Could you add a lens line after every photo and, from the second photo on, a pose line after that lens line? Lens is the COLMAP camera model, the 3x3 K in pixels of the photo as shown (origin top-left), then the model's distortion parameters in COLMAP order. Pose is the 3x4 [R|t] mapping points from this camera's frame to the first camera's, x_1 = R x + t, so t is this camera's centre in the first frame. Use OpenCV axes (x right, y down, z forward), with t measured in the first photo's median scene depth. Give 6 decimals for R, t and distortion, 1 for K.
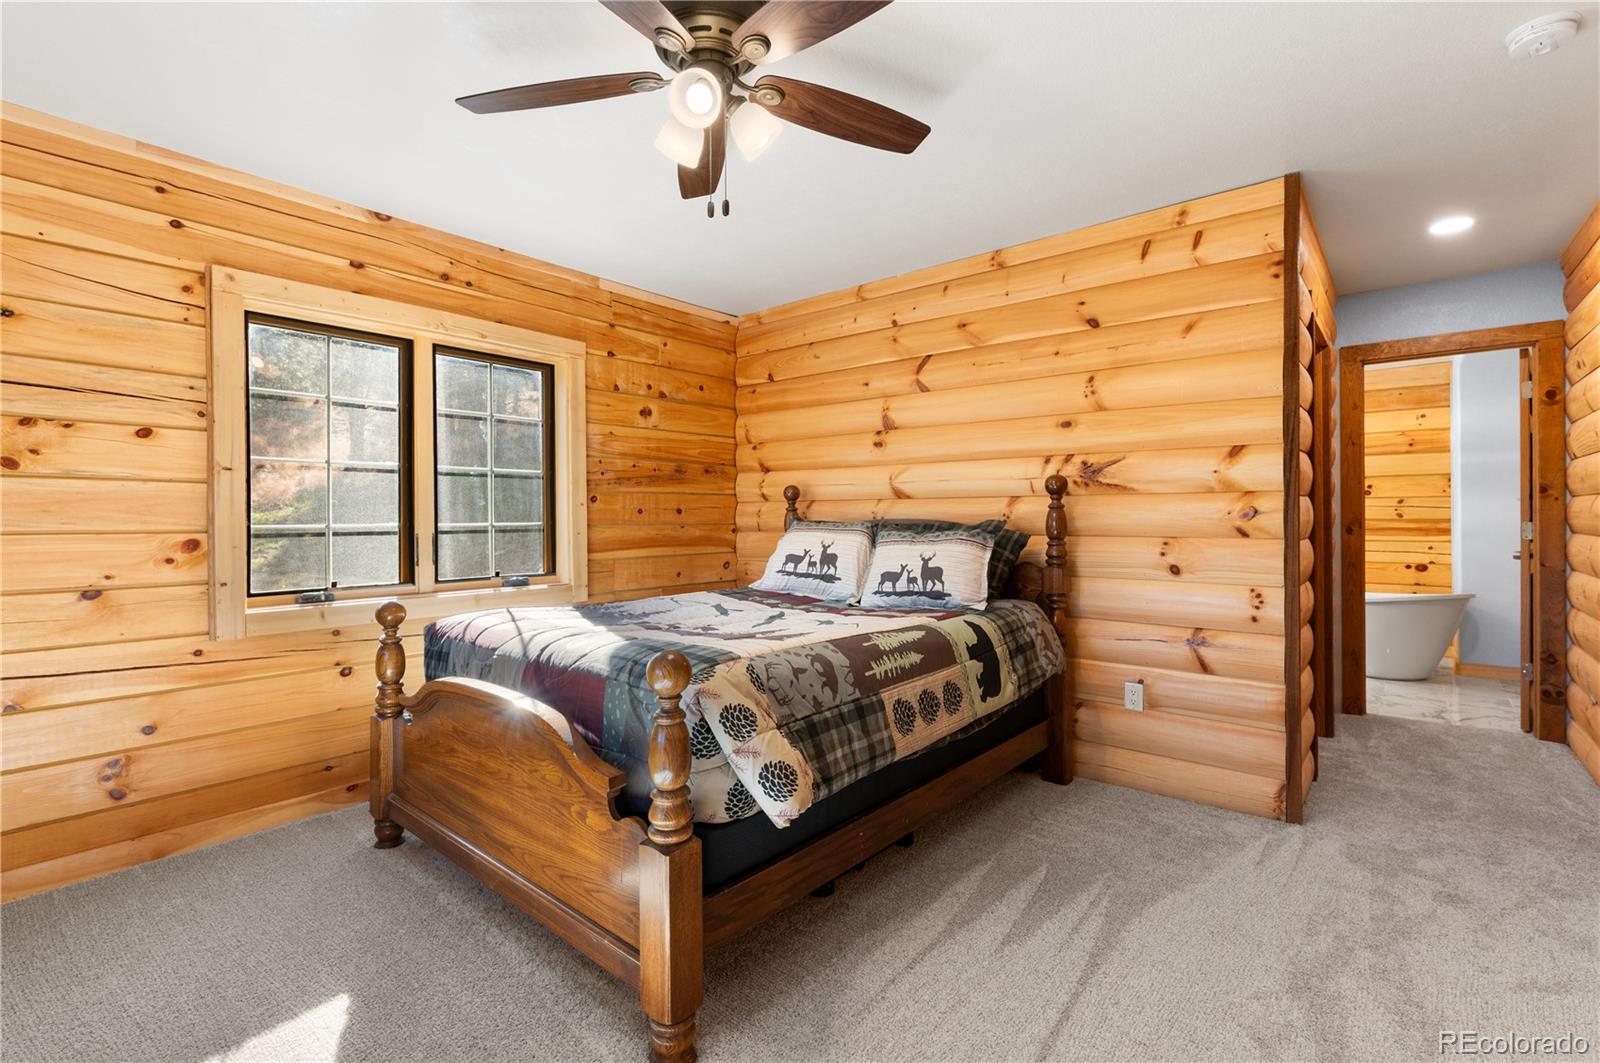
lens RADIAL K [[724.2, 0, 791.9], [0, 724.2, 517.9], [0, 0, 1]] dist [0.002095, -0.003457]
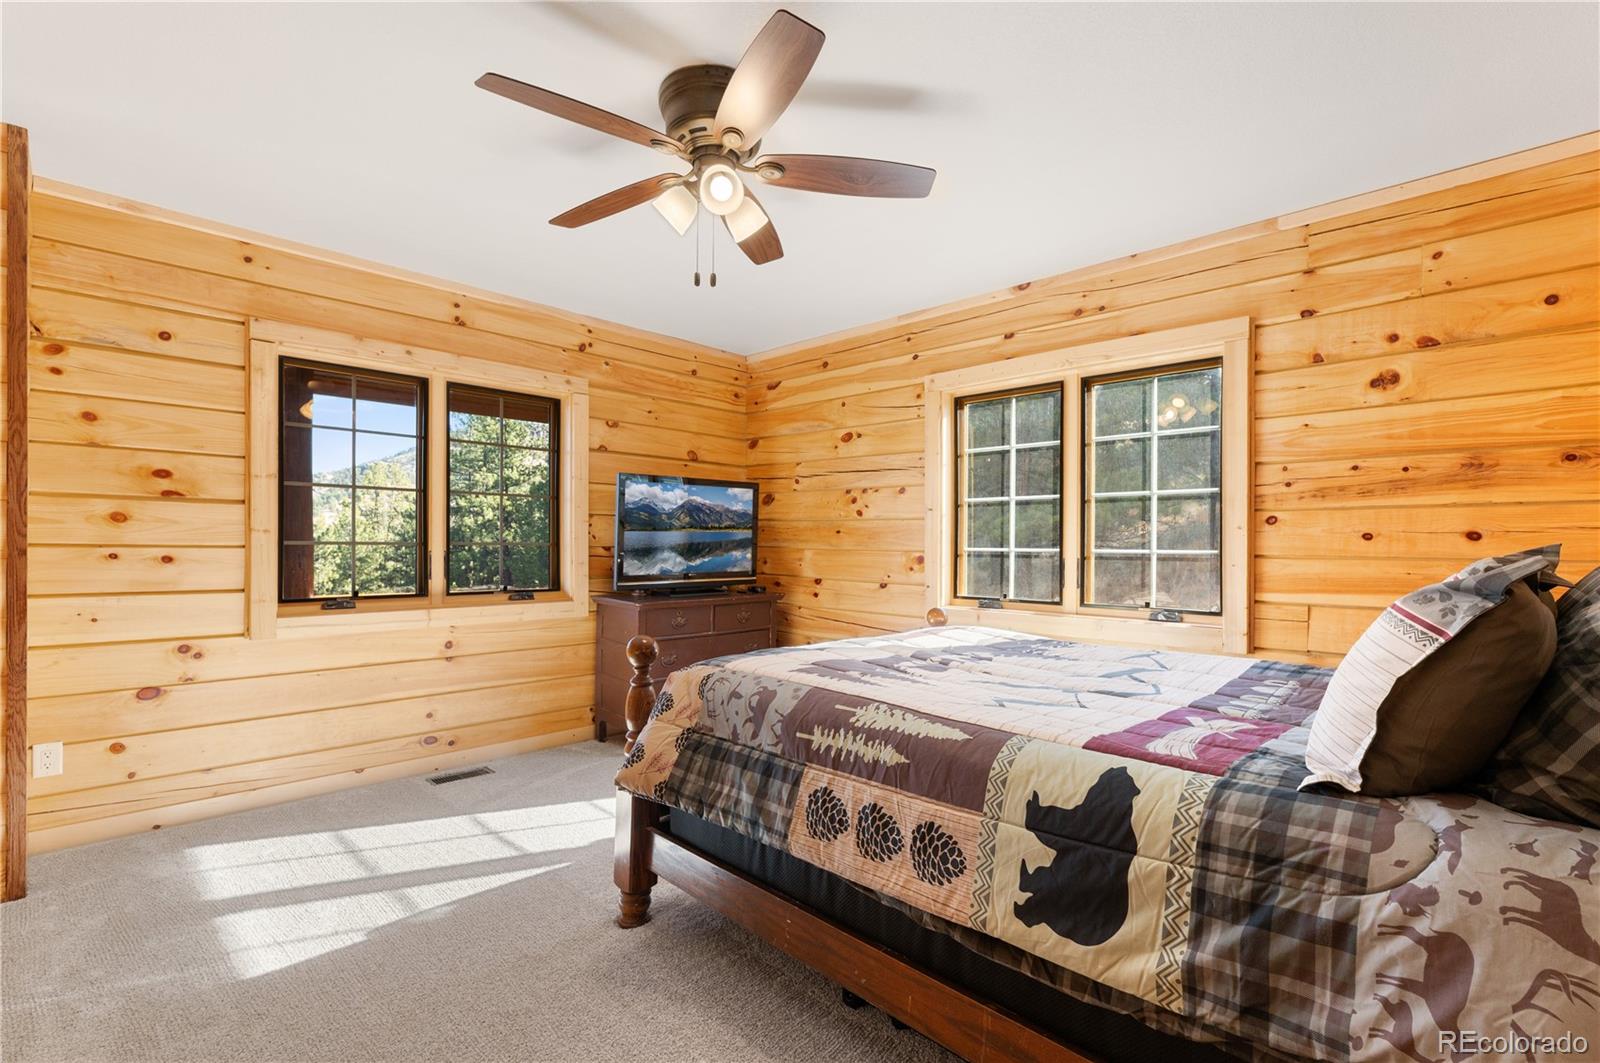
lens RADIAL K [[724.2, 0, 797.0], [0, 724.2, 539.0], [0, 0, 1]] dist [0.002095, -0.003457]
pose [[-0.073285, -0.001678, -0.997310, 0.746930], [-0.008346, 0.999965, -0.001069, -0.003508], [0.997276, 0.008246, -0.073297, 0.858859]]
